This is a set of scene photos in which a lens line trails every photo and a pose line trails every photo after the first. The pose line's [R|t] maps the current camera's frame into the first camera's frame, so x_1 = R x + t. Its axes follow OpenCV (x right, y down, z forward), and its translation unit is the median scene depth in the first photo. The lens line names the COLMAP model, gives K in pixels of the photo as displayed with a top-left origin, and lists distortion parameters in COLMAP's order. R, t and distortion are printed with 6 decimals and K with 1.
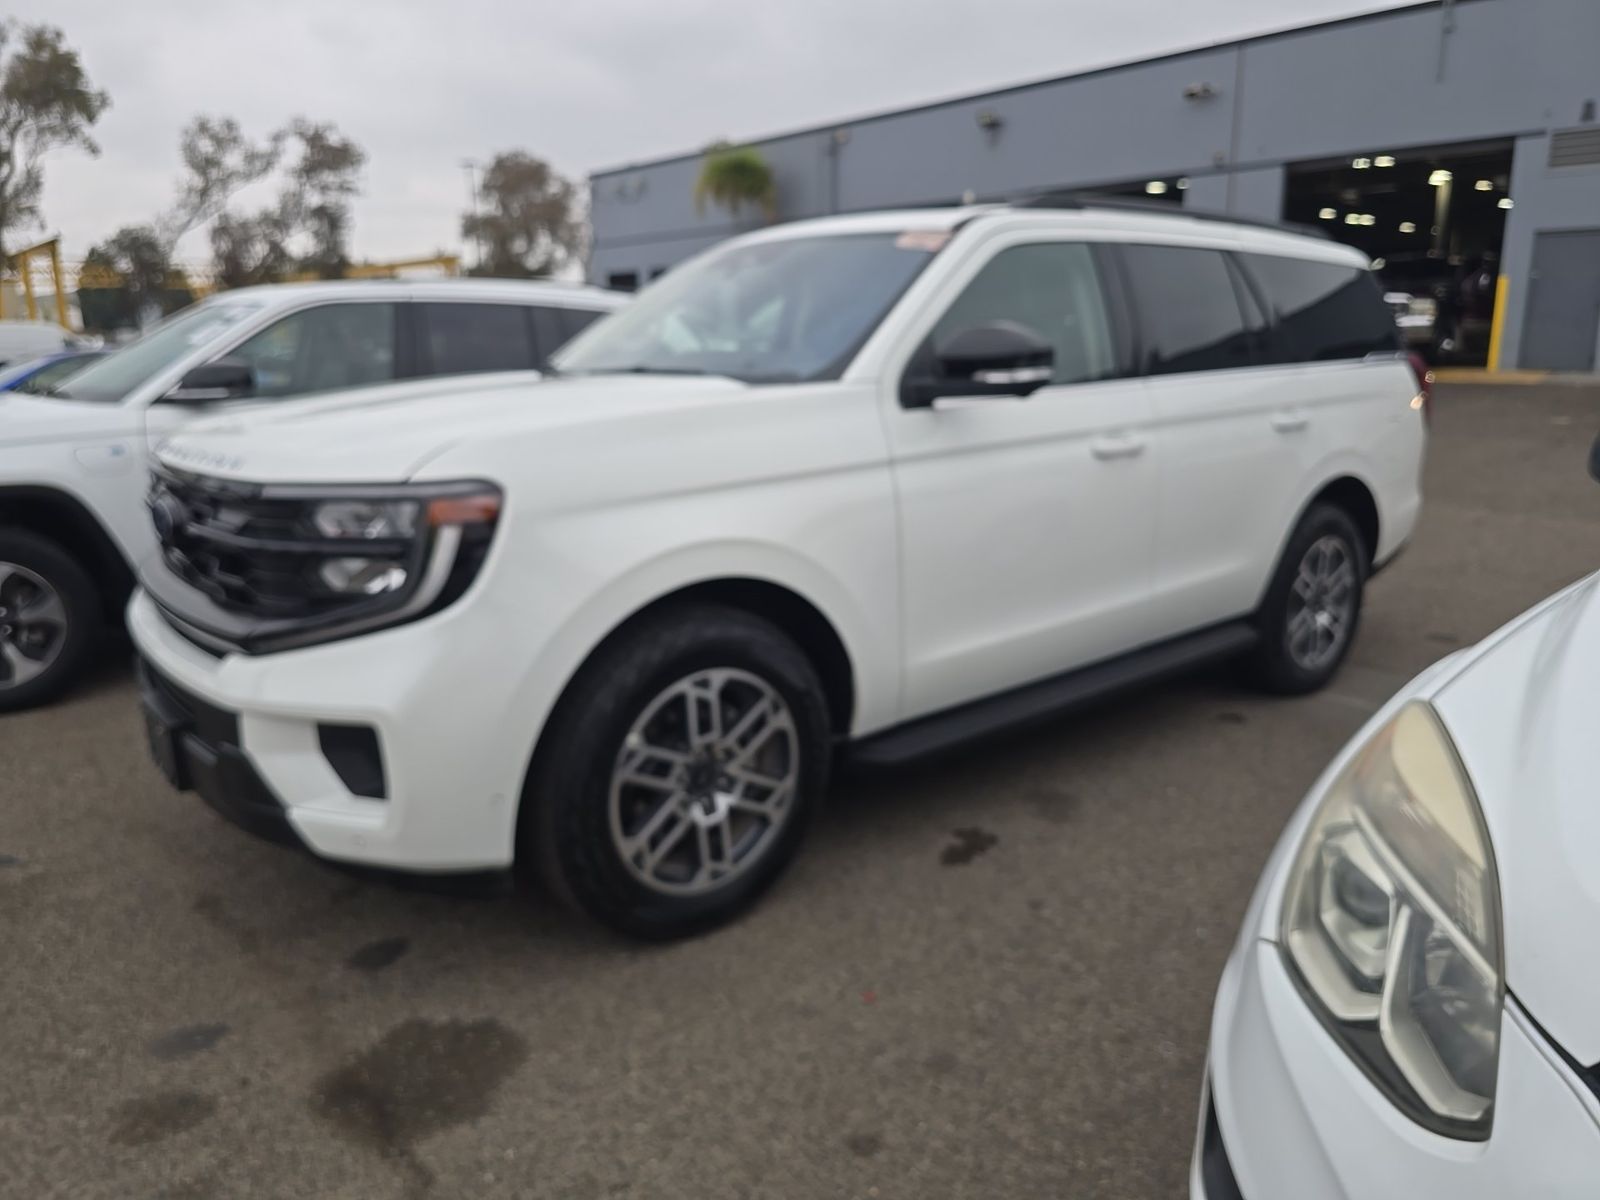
lens RADIAL K [[1148.9, 0, 809.4], [0, 1148.9, 595.8], [0, 0, 1]] dist [-0.006079, -0.016114]
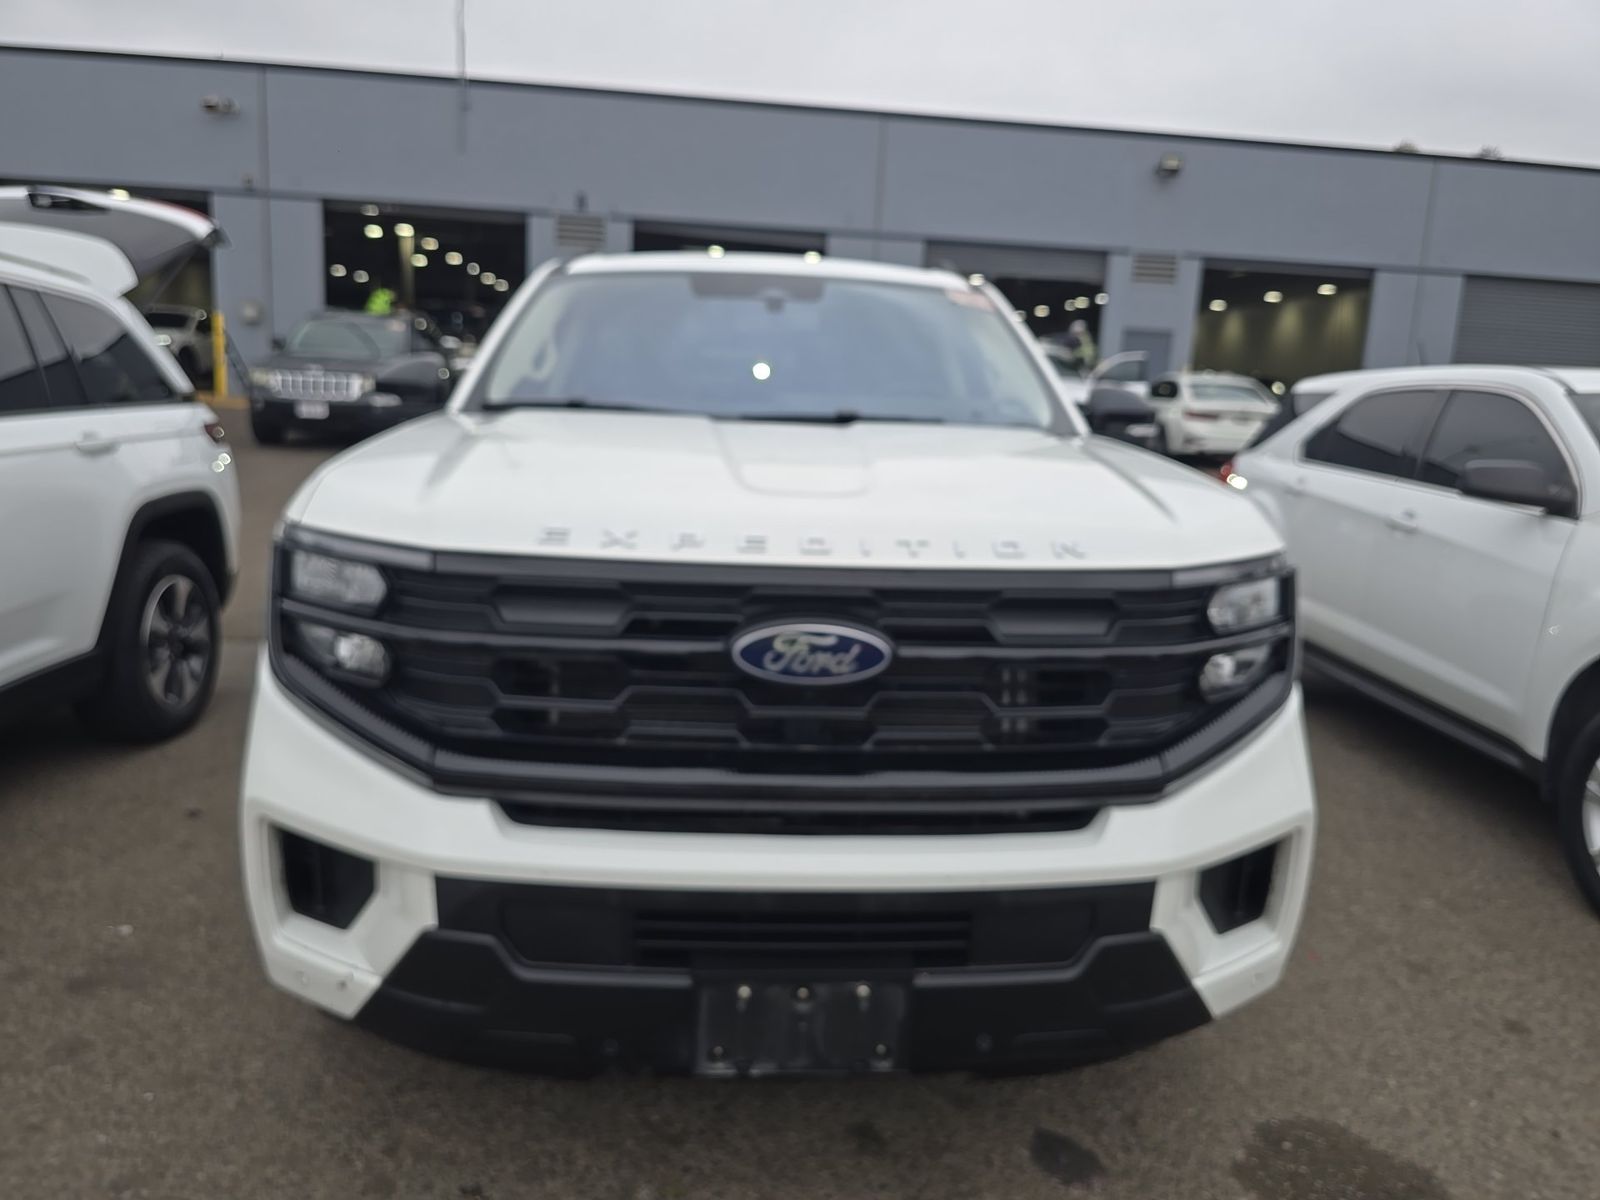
lens RADIAL K [[1148.9, 0, 805.8], [0, 1148.9, 597.0], [0, 0, 1]] dist [-0.006079, -0.016114]
pose [[0.584062, -0.116954, 0.803240, -1.089906], [0.138556, 0.989407, 0.043312, -0.129319], [-0.799796, 0.085997, 0.594079, 0.657234]]
